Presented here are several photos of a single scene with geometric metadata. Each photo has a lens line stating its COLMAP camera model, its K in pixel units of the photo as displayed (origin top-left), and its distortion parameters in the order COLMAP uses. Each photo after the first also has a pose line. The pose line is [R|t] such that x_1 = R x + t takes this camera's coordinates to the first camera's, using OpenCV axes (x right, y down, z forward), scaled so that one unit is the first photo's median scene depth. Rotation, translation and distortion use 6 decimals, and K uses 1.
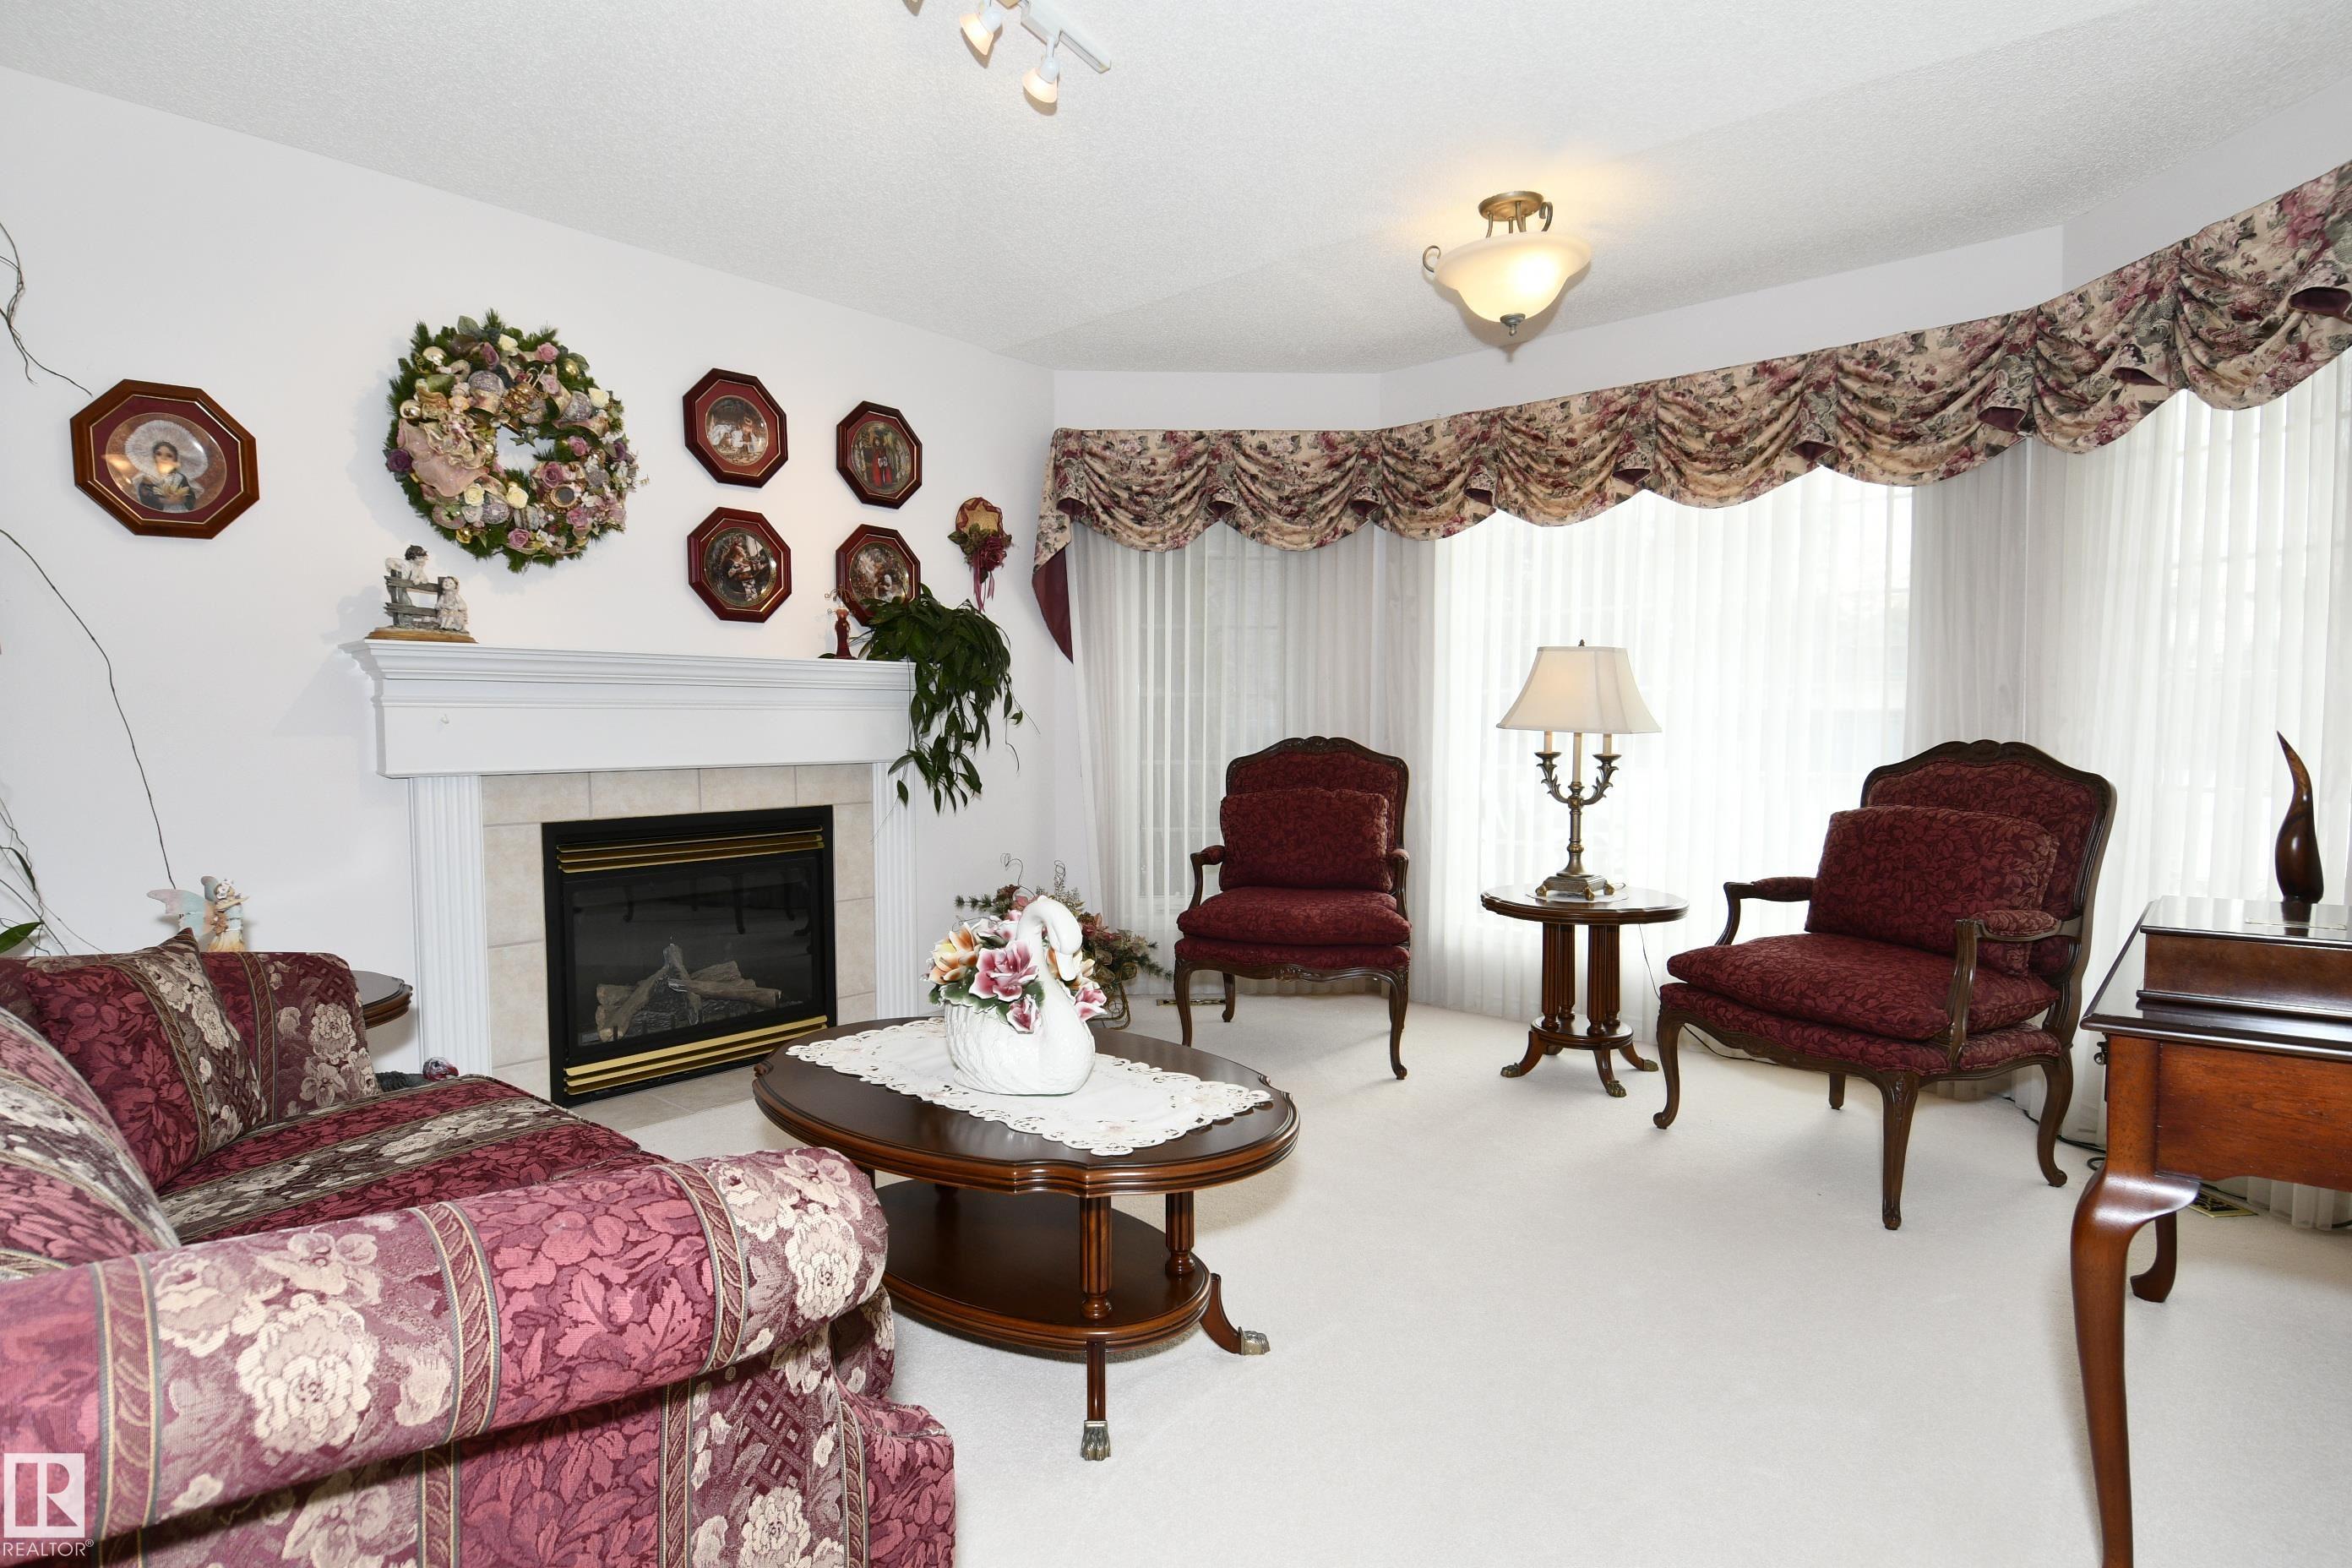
lens RADIAL K [[1232.4, 0, 1161.1], [0, 1232.4, 794.7], [0, 0, 1]] dist [0.002574, -0.020910]
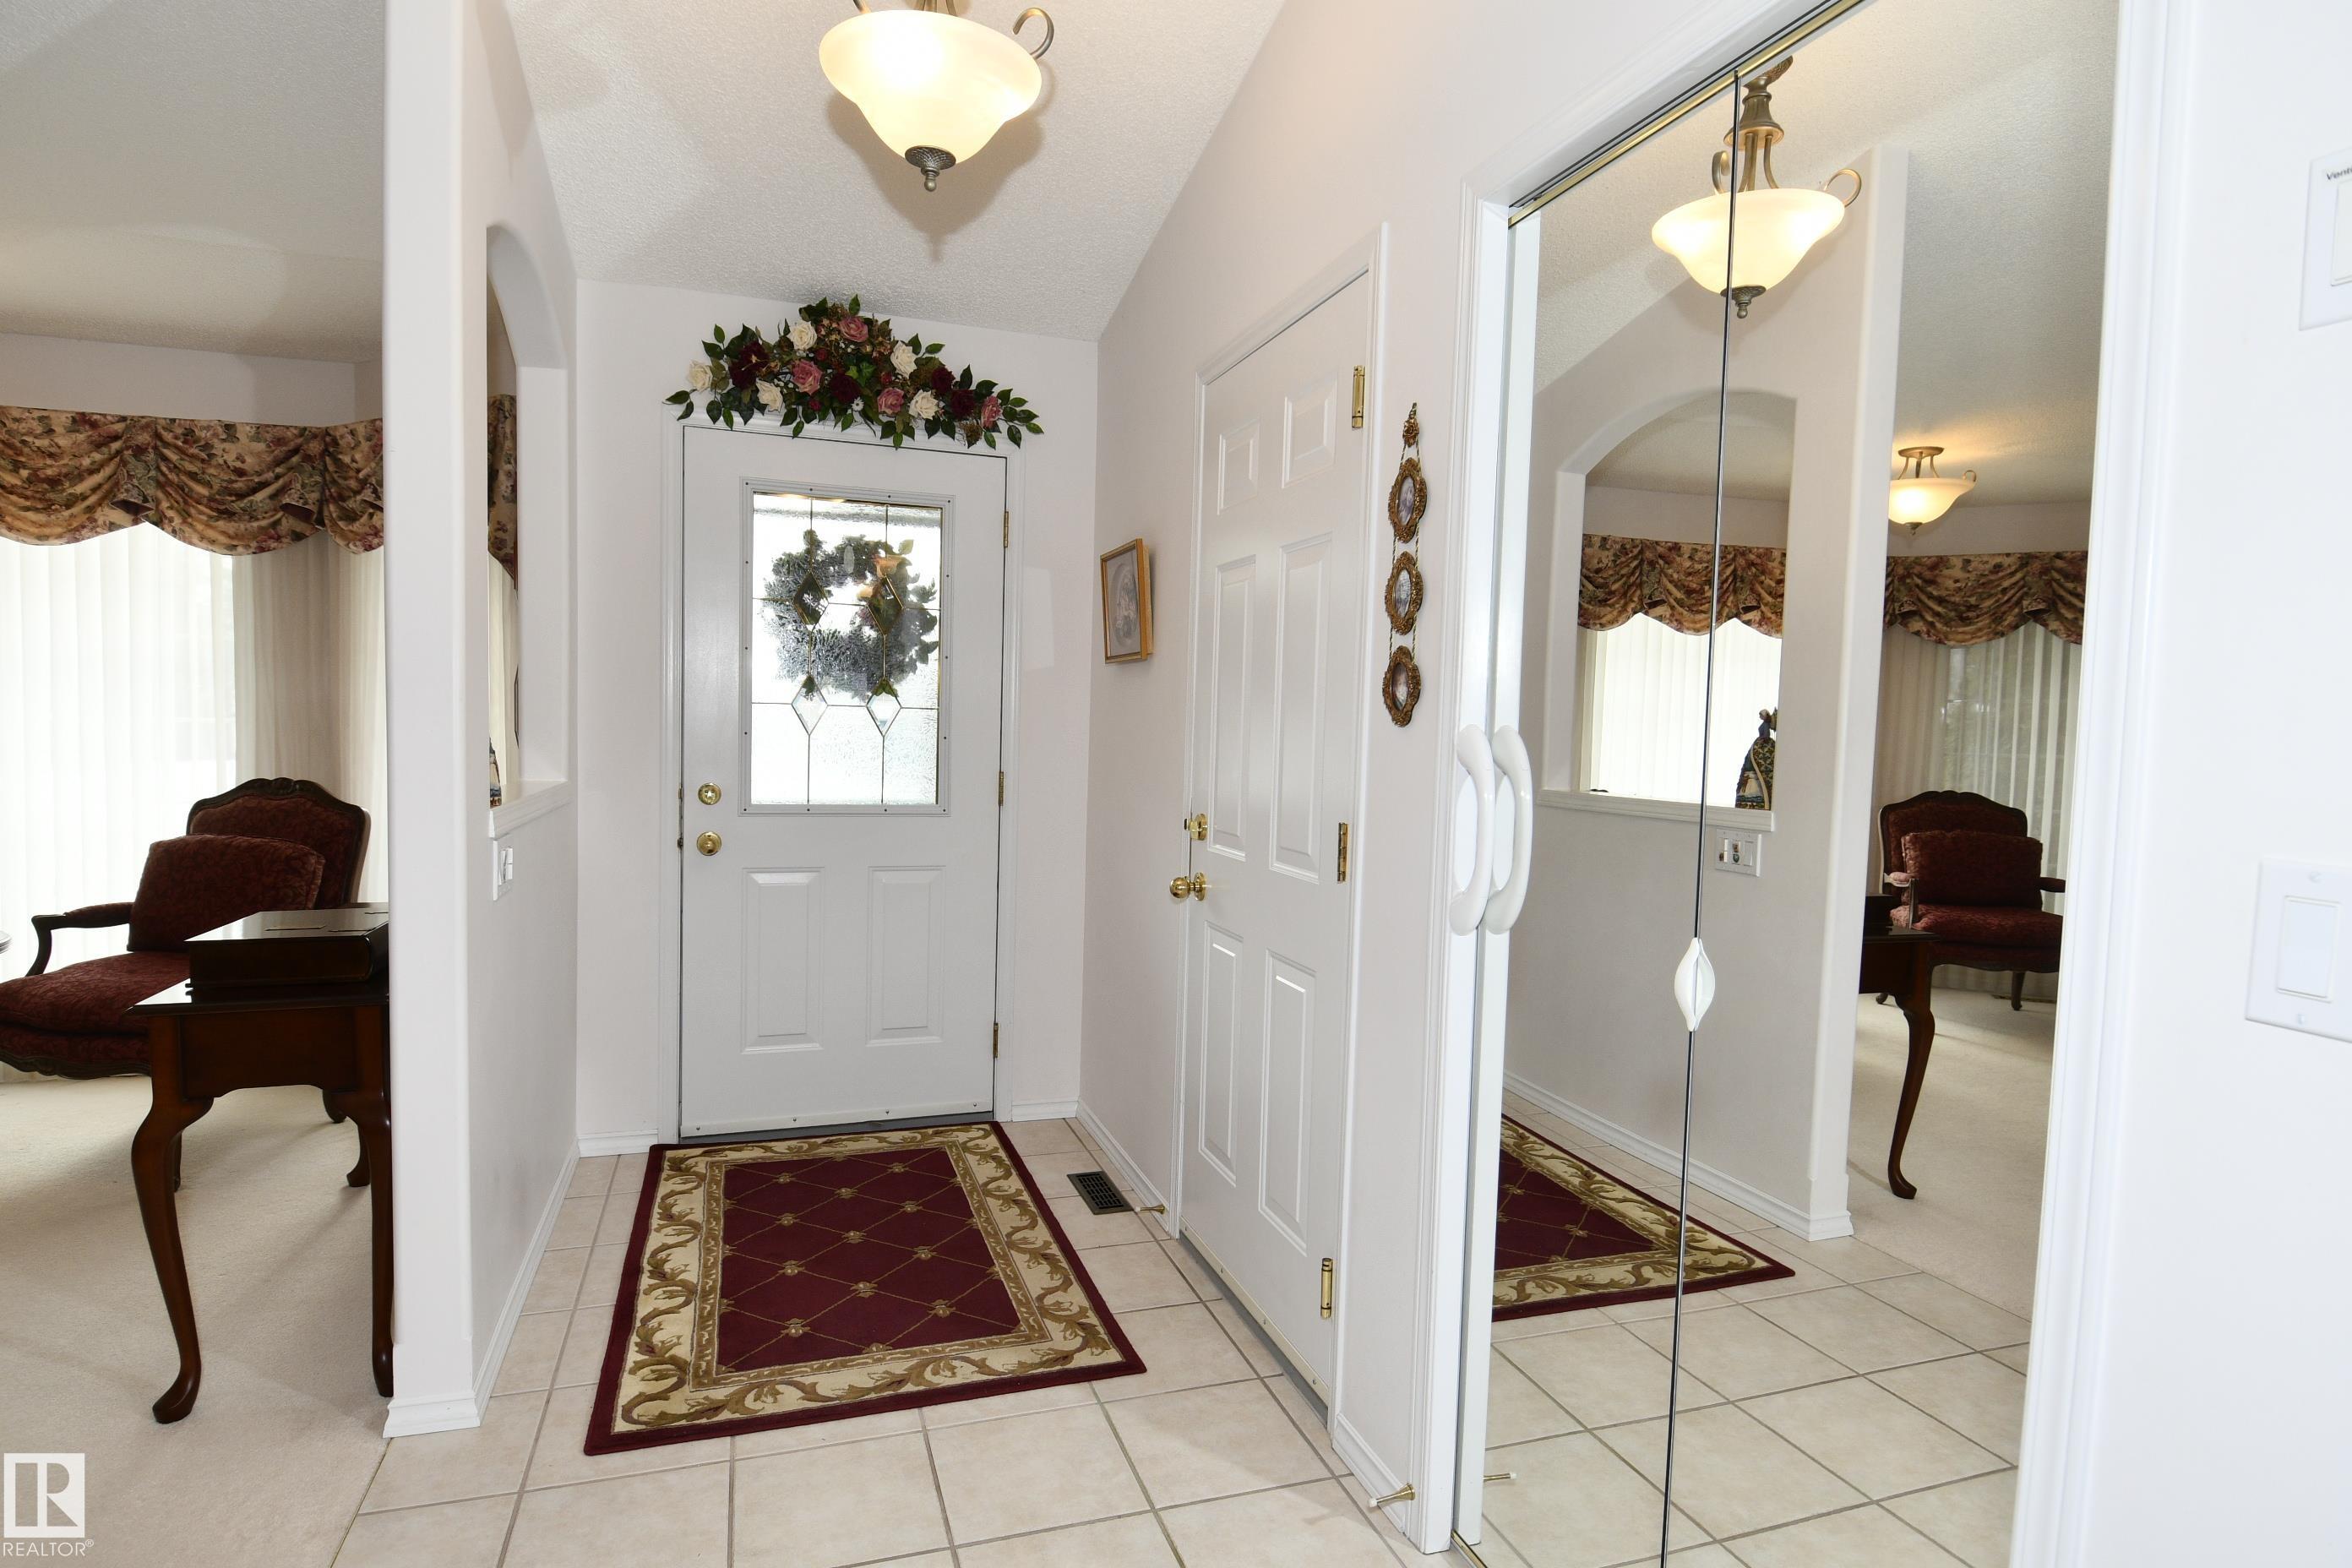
lens RADIAL K [[1232.7, 0, 1164.4], [0, 1232.7, 795.3], [0, 0, 1]] dist [0.007475, -0.018936]
pose [[0.501616, -0.039675, 0.864180, 0.038847], [0.022224, 0.999209, 0.032975, -0.040701], [-0.864805, 0.002664, 0.502101, -0.328017]]
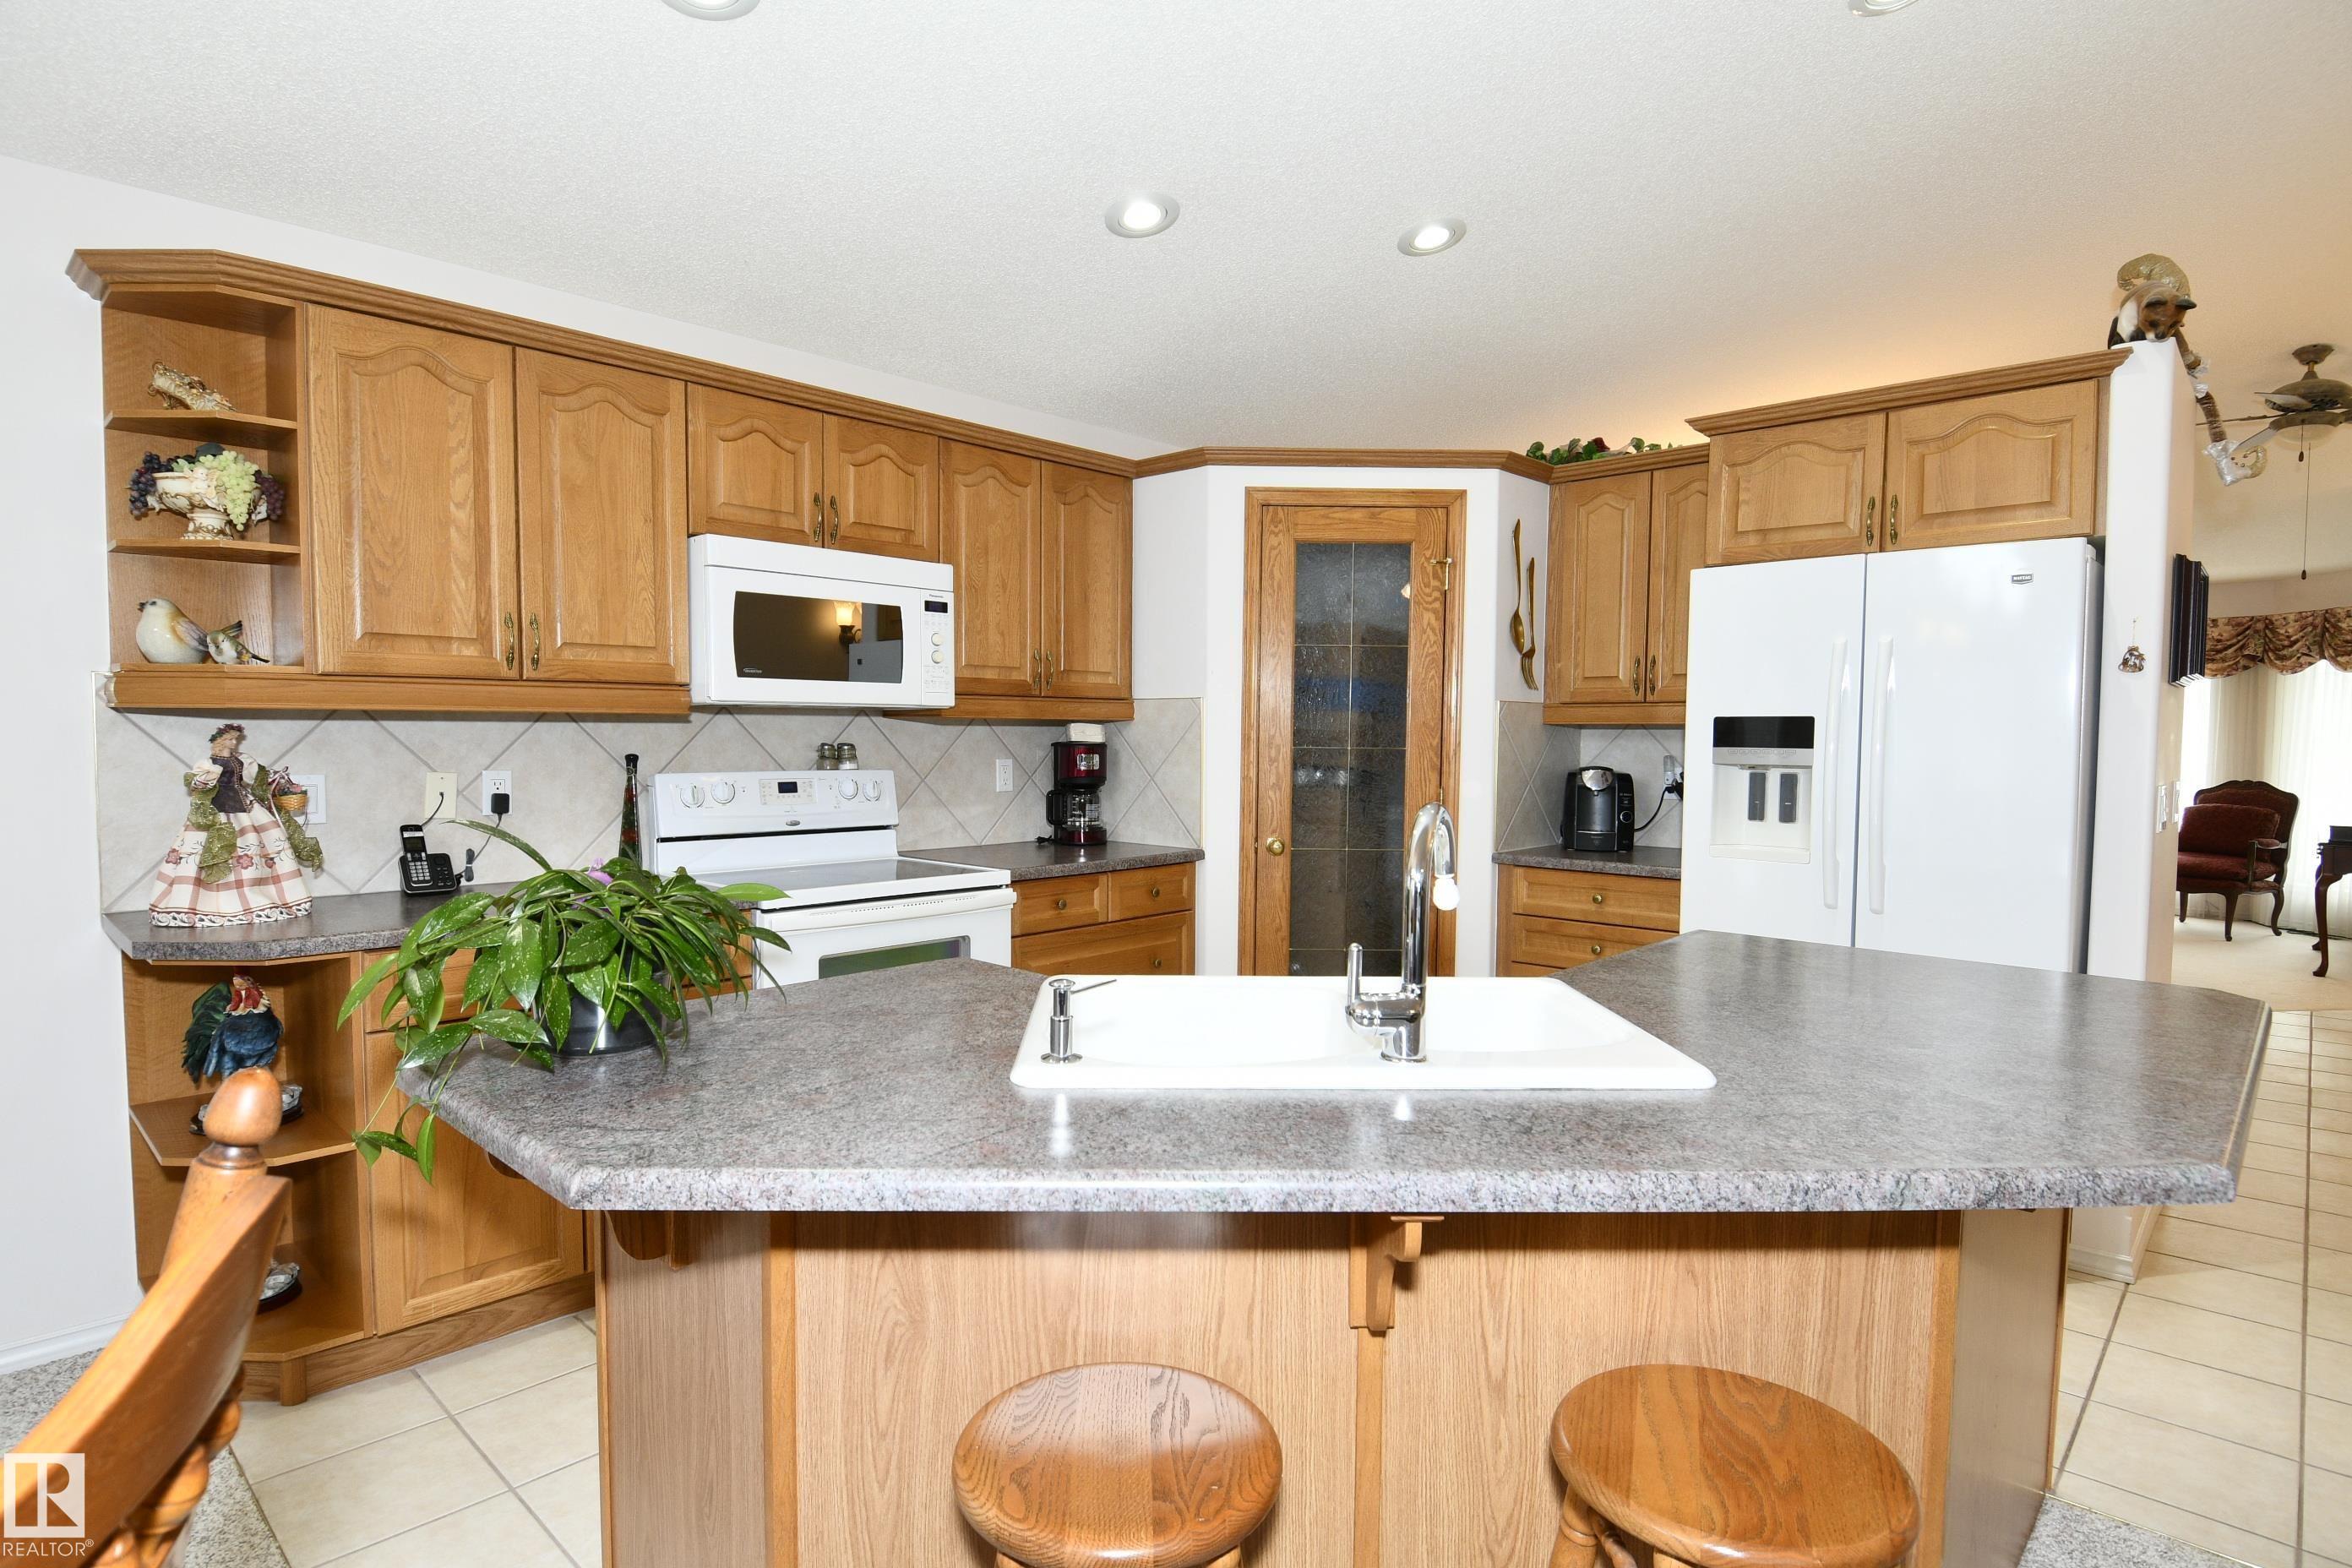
lens RADIAL K [[1232.4, 0, 1161.1], [0, 1232.4, 794.7], [0, 0, 1]] dist [0.002574, -0.020910]
pose [[0.999254, 0.006458, -0.038086, -1.381711], [-0.006640, 0.999967, -0.004657, 0.014046], [0.038055, 0.004907, 0.999264, -1.515489]]
